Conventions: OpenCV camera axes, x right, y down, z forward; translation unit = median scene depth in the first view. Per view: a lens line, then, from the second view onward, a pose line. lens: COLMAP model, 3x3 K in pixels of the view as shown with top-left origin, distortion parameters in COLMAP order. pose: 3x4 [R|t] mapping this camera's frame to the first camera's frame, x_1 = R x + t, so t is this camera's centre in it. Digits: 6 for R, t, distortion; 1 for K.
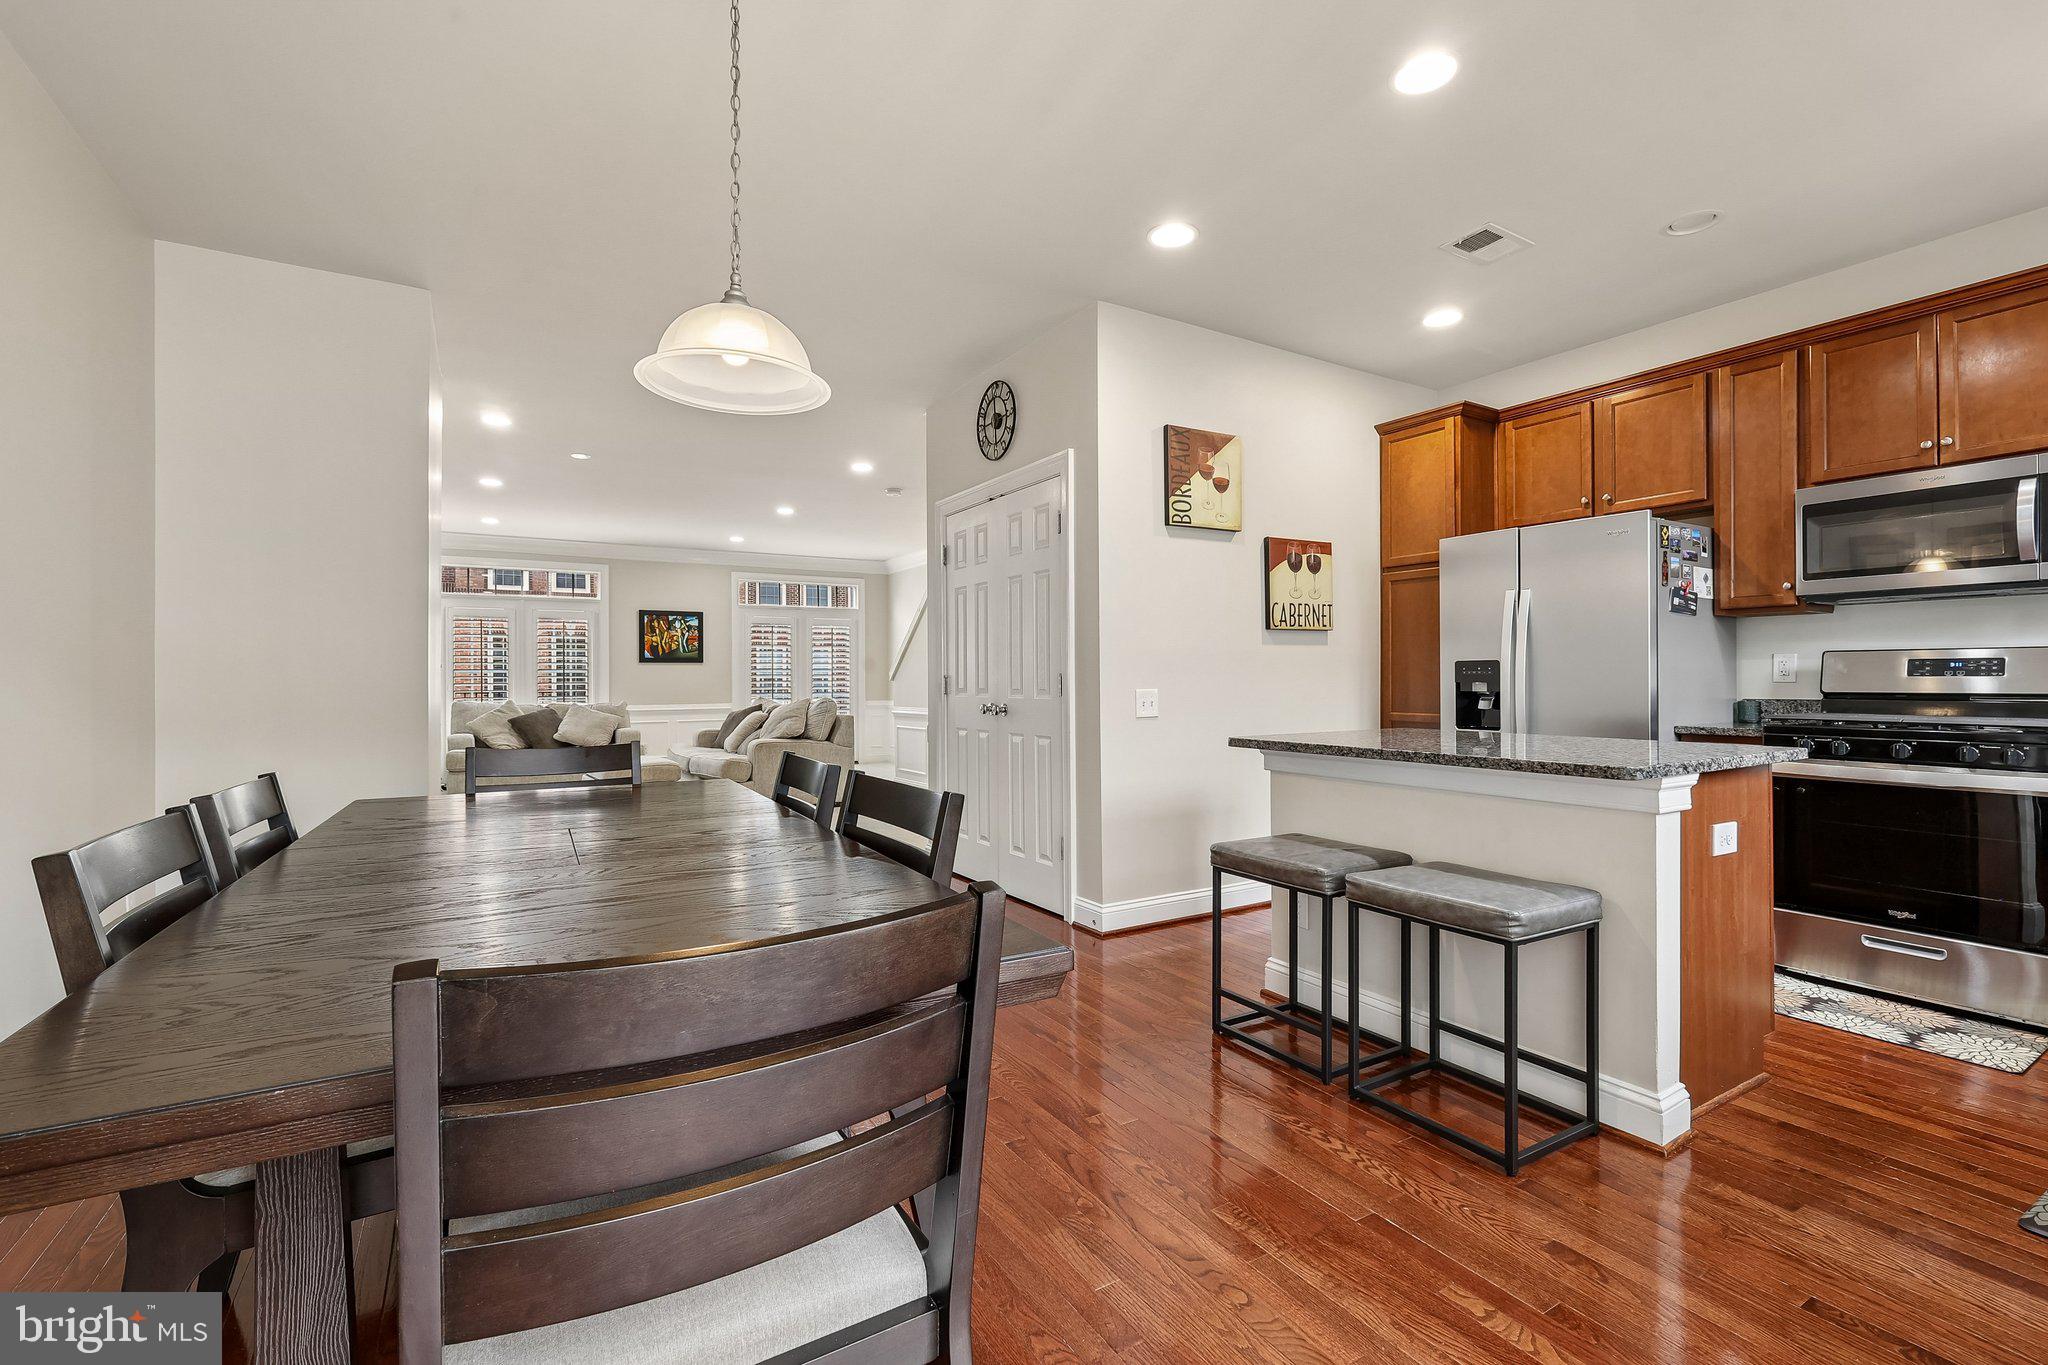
lens RADIAL K [[902.2, 0, 1025.3], [0, 902.2, 672.4], [0, 0, 1]] dist [0.007631, -0.001316]
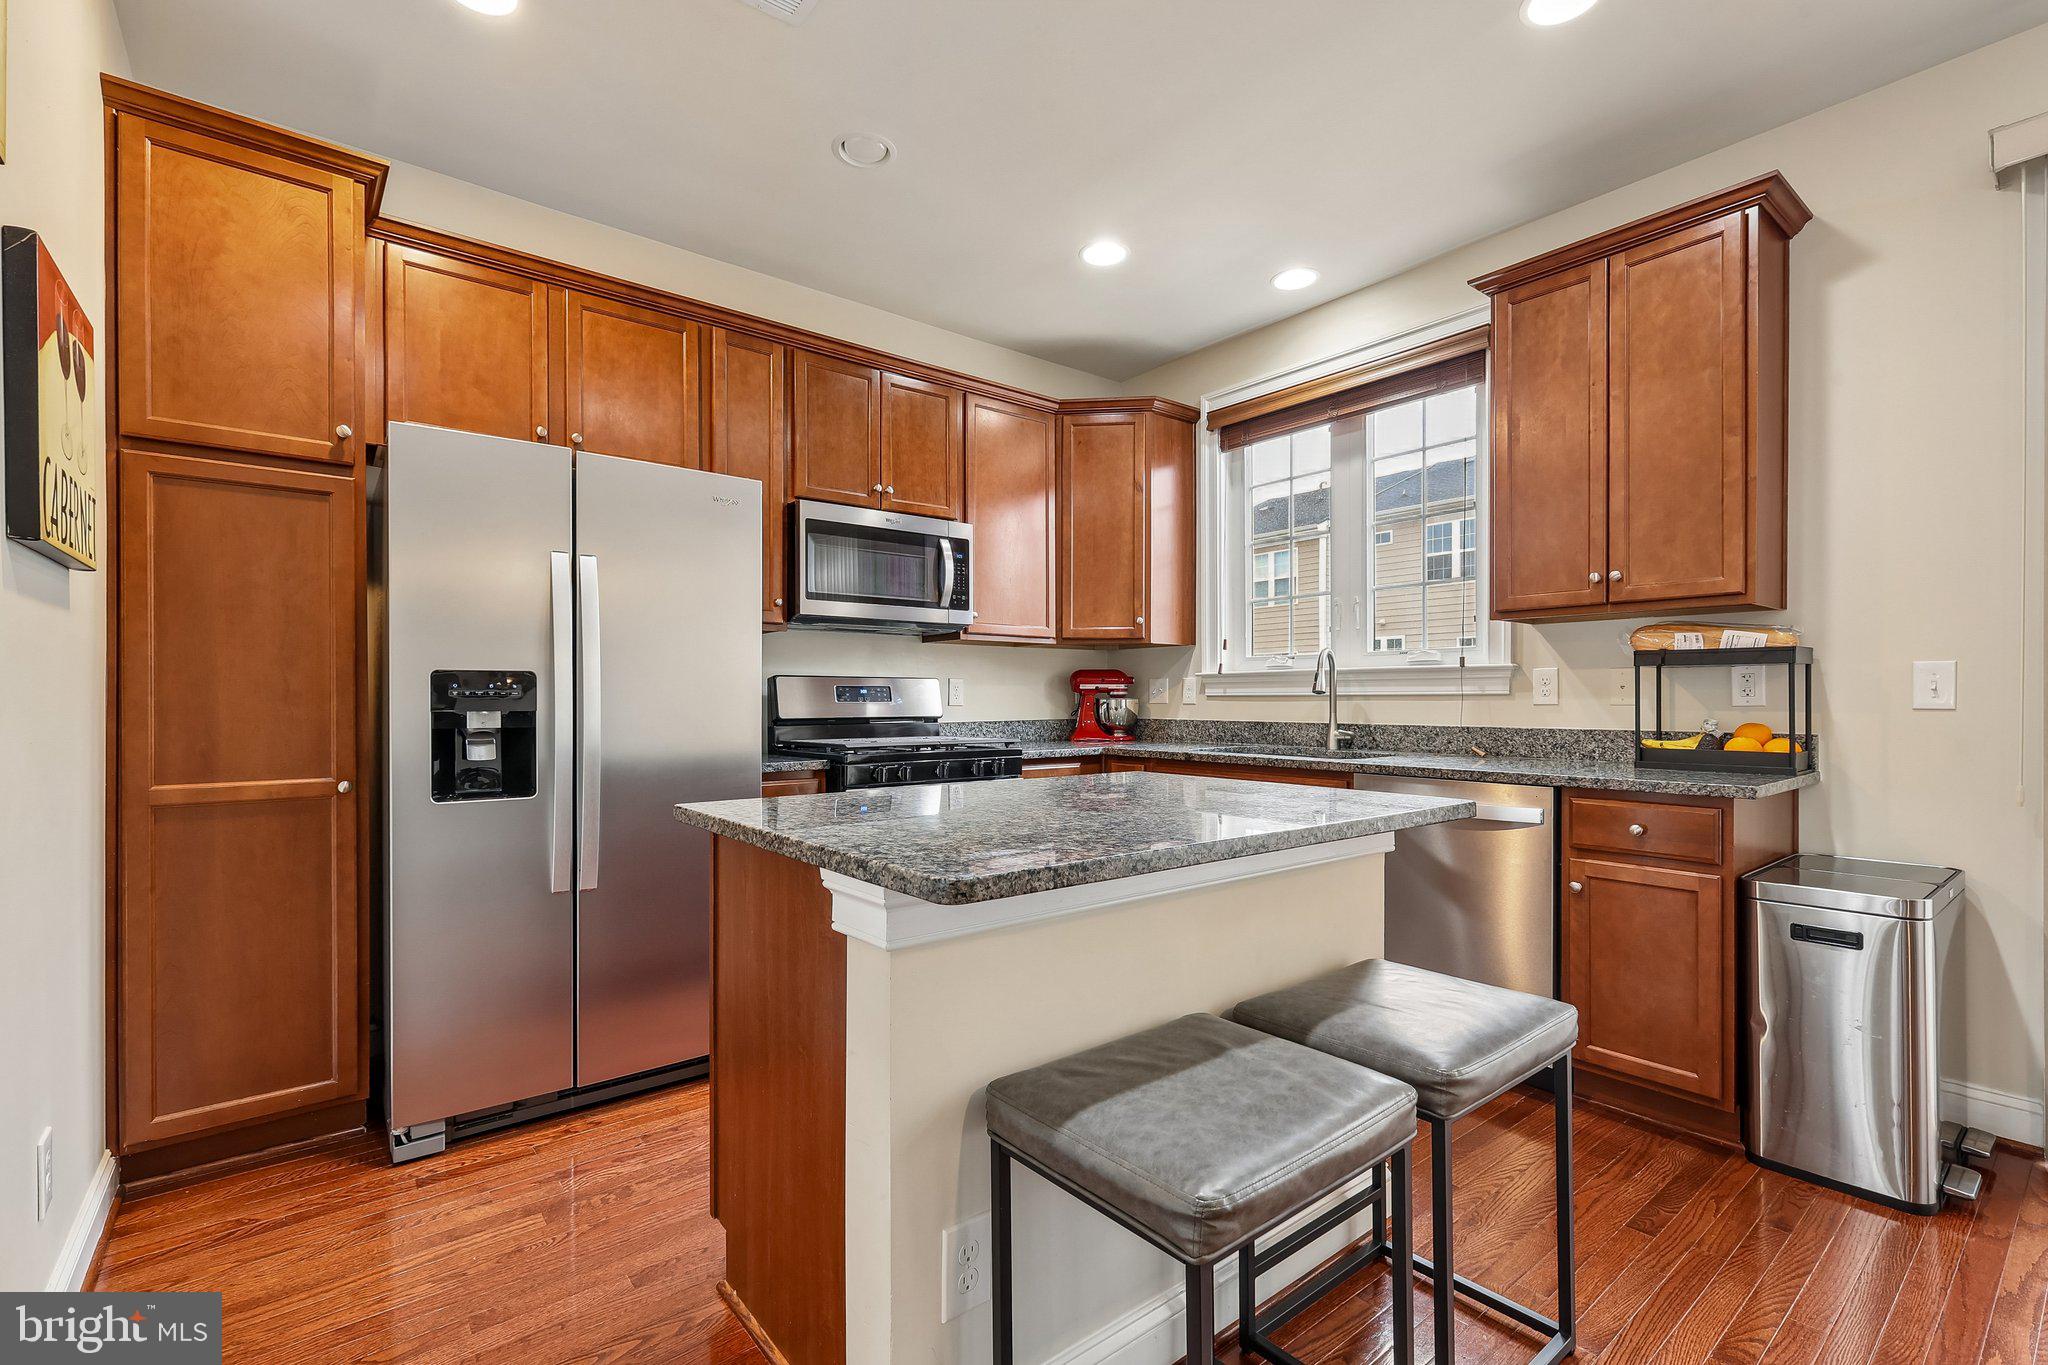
lens RADIAL K [[902.2, 0, 1033.8], [0, 902.2, 700.1], [0, 0, 1]] dist [0.007631, -0.001316]
pose [[-0.132587, 0.002694, 0.991168, -0.086389], [-0.005813, 0.999977, -0.003496, 0.004582], [-0.991154, -0.006225, -0.132568, 0.828038]]
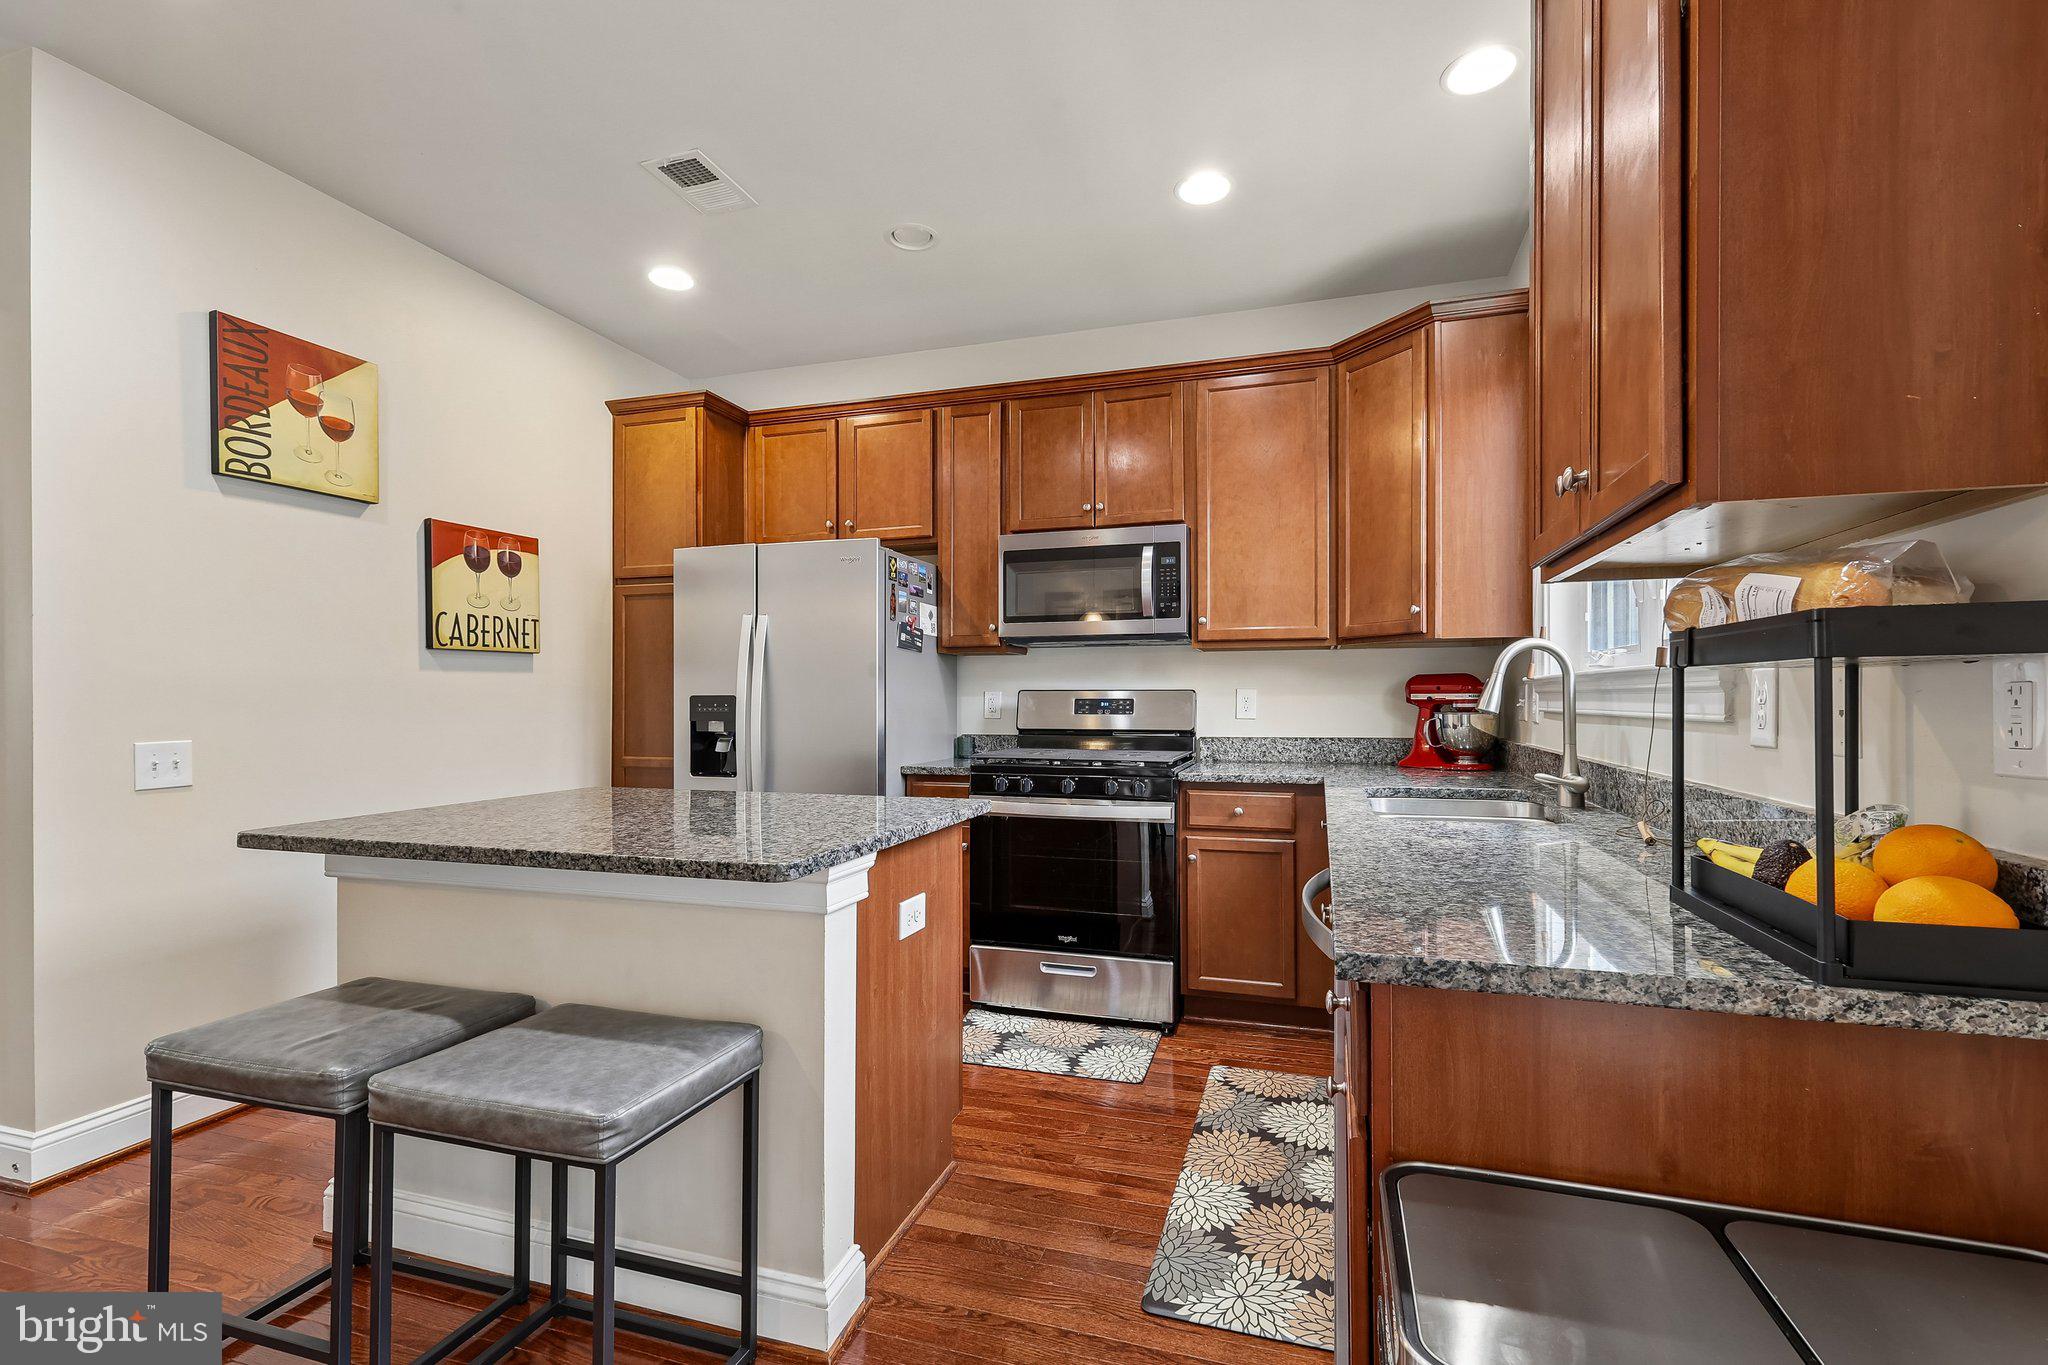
lens RADIAL K [[902.2, 0, 1039.2], [0, 902.2, 692.7], [0, 0, 1]] dist [0.007631, -0.001316]
pose [[0.751793, 0.006697, 0.659366, 0.189250], [-0.005844, 0.999977, -0.003492, -0.016070], [-0.659374, -0.001228, 0.751814, 0.177605]]
